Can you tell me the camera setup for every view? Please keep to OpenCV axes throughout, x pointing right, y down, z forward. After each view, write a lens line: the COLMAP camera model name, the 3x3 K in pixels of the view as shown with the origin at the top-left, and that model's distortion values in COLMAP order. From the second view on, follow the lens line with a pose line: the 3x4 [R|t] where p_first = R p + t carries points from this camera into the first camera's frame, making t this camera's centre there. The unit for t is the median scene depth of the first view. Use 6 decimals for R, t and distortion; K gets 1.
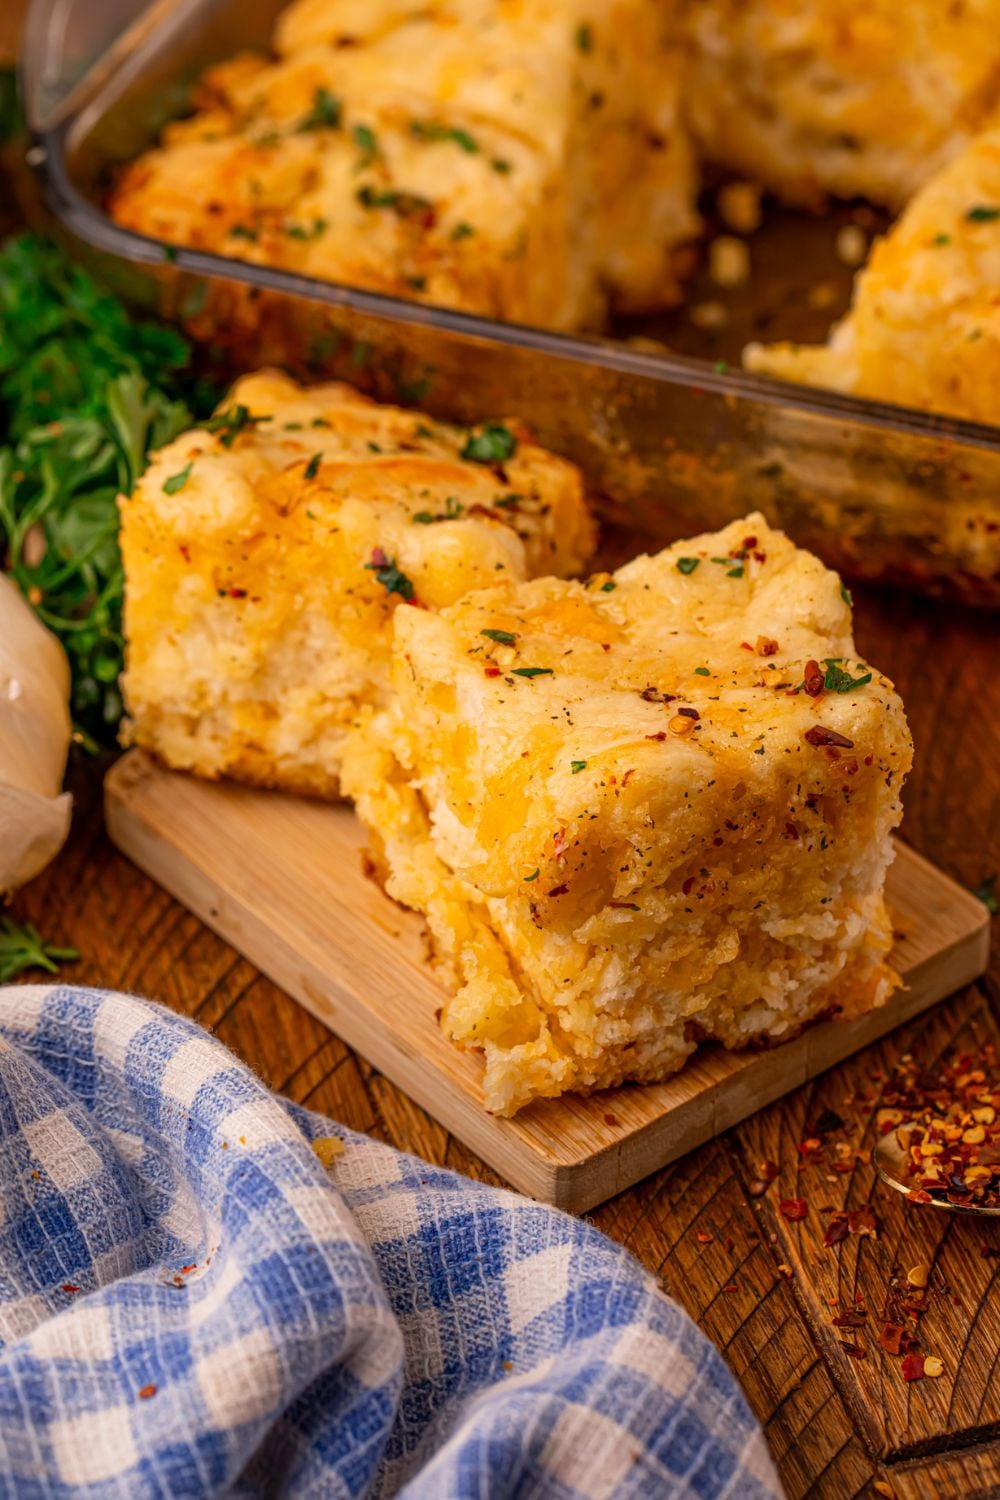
lens RADIAL K [[5303.4, 0, 357.0], [0, 5303.4, 748.9], [0, 0, 1]] dist [-0.100789, 3.914703]
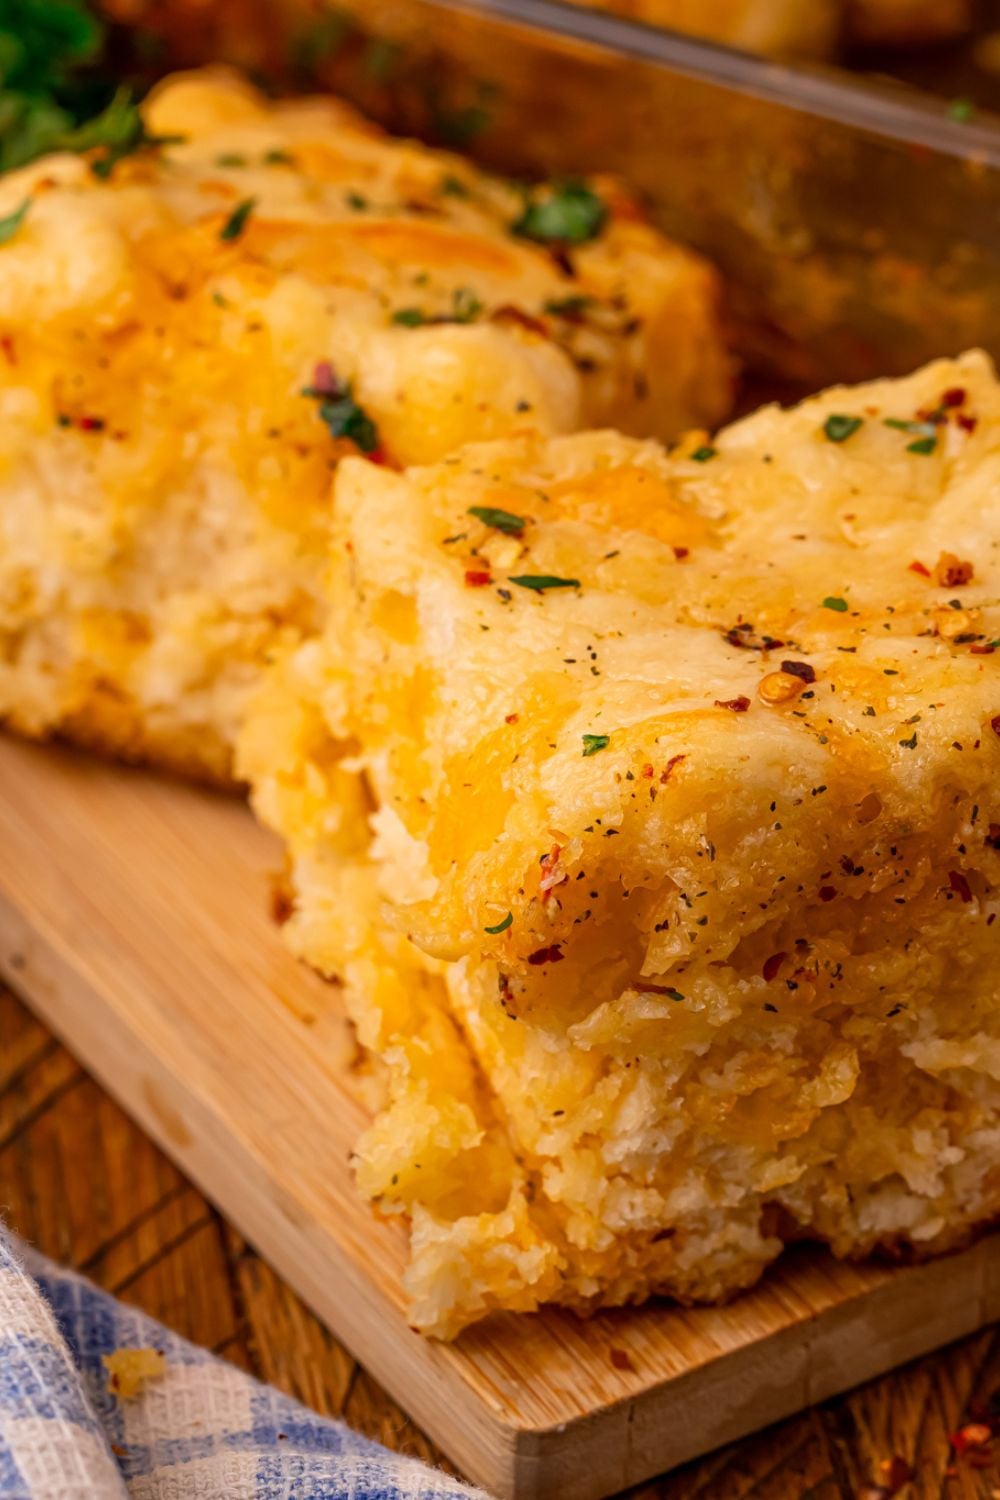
lens RADIAL K [[7985.0, 0, 125.3], [0, 7985.0, 749.1], [0, 0, 1]] dist [0.052098, 0.571976]
pose [[0.992235, 0.078524, -0.096452, 0.073296], [-0.080085, 0.996711, -0.012411, 0.018350], [0.095161, 0.020039, 0.995260, 0.119492]]
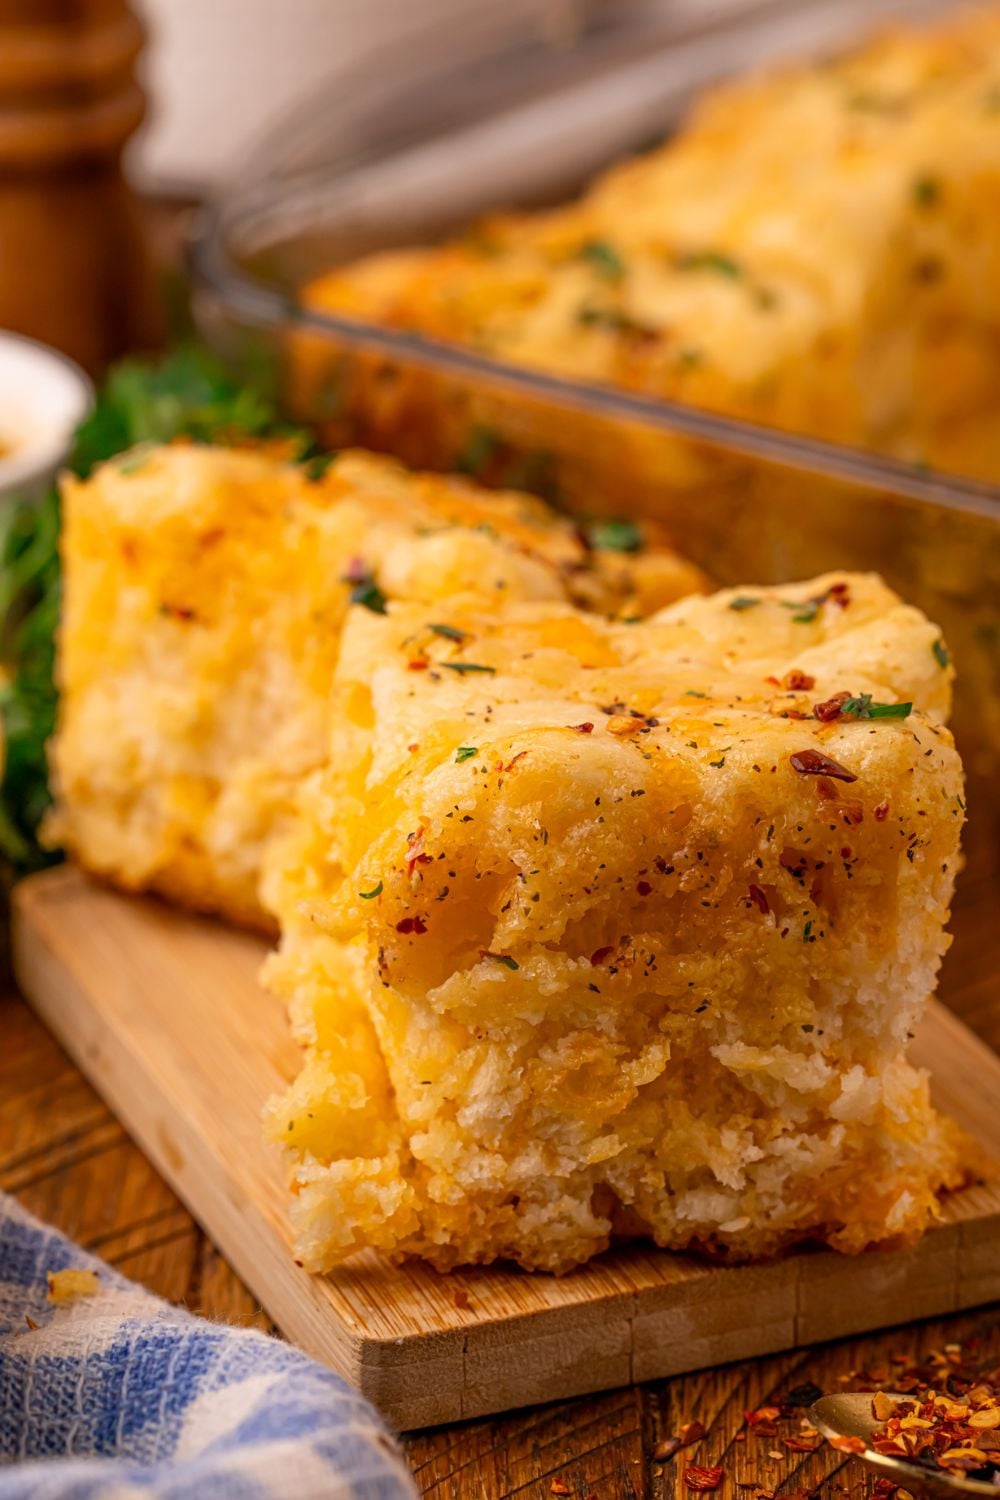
lens RADIAL K [[5303.4, 0, 357.0], [0, 5303.4, 748.9], [0, 0, 1]] dist [-0.100789, 3.914703]
pose [[0.956543, 0.126452, -0.262744, 0.208050], [-0.192126, 0.951143, -0.241690, 0.171739], [0.219345, 0.281667, 0.934105, 0.328026]]
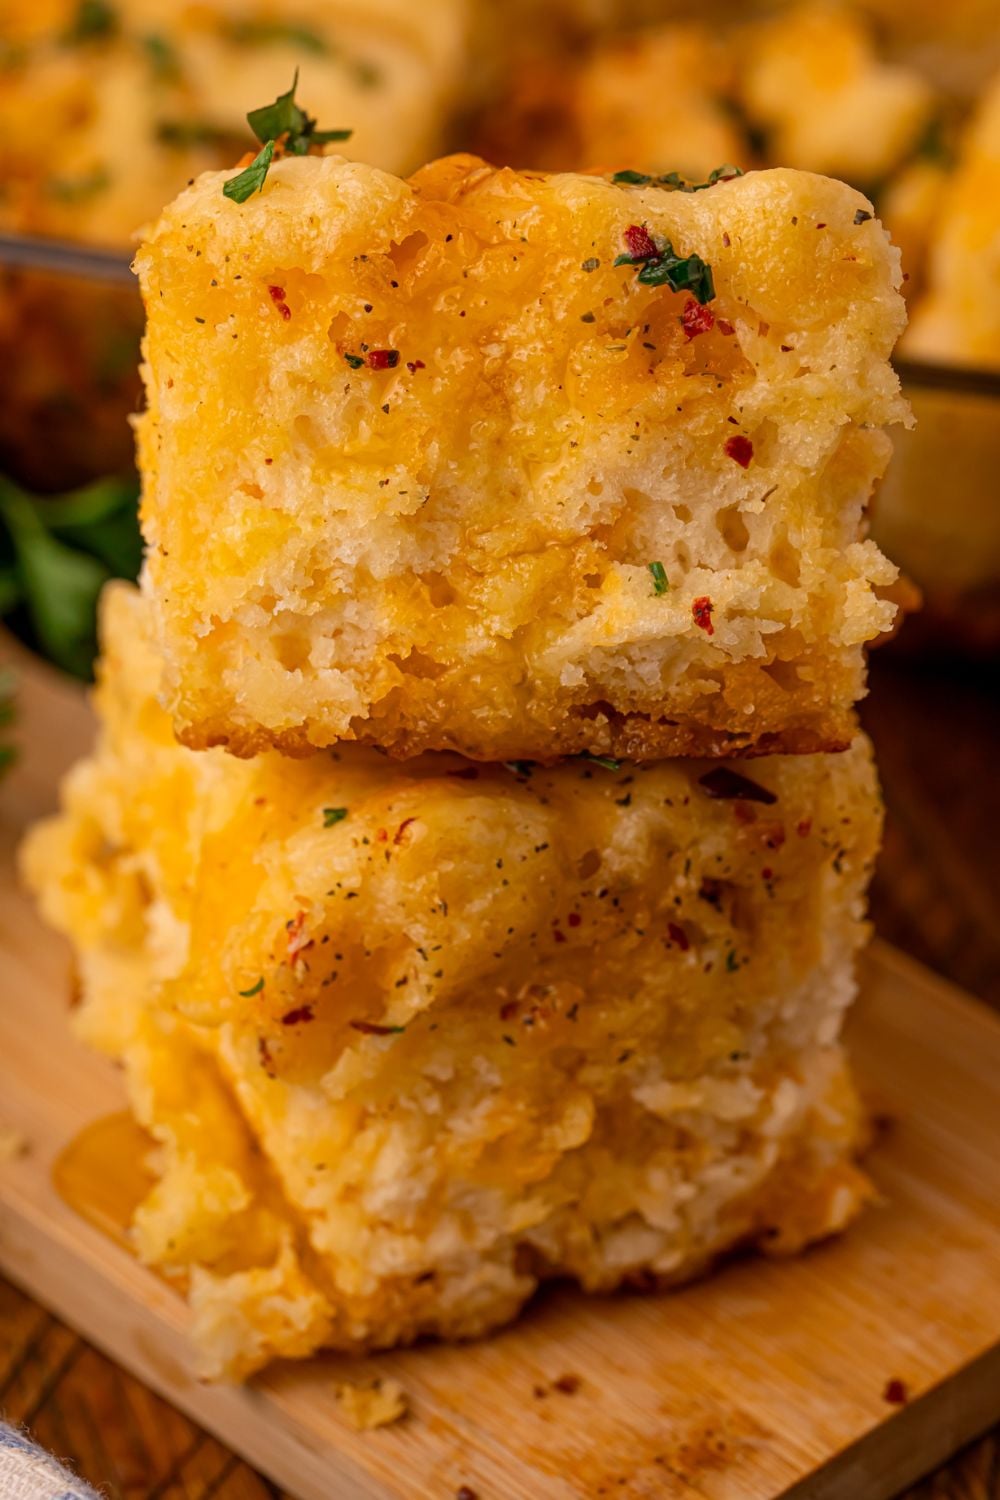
lens RADIAL K [[5303.4, 0, 357.0], [0, 5303.4, 748.9], [0, 0, 1]] dist [-0.100789, 3.914703]
pose [[0.996244, 0.032796, -0.080141, 0.092093], [-0.040486, 0.994529, -0.096301, 0.054309], [0.076545, 0.099184, 0.992121, 0.367219]]
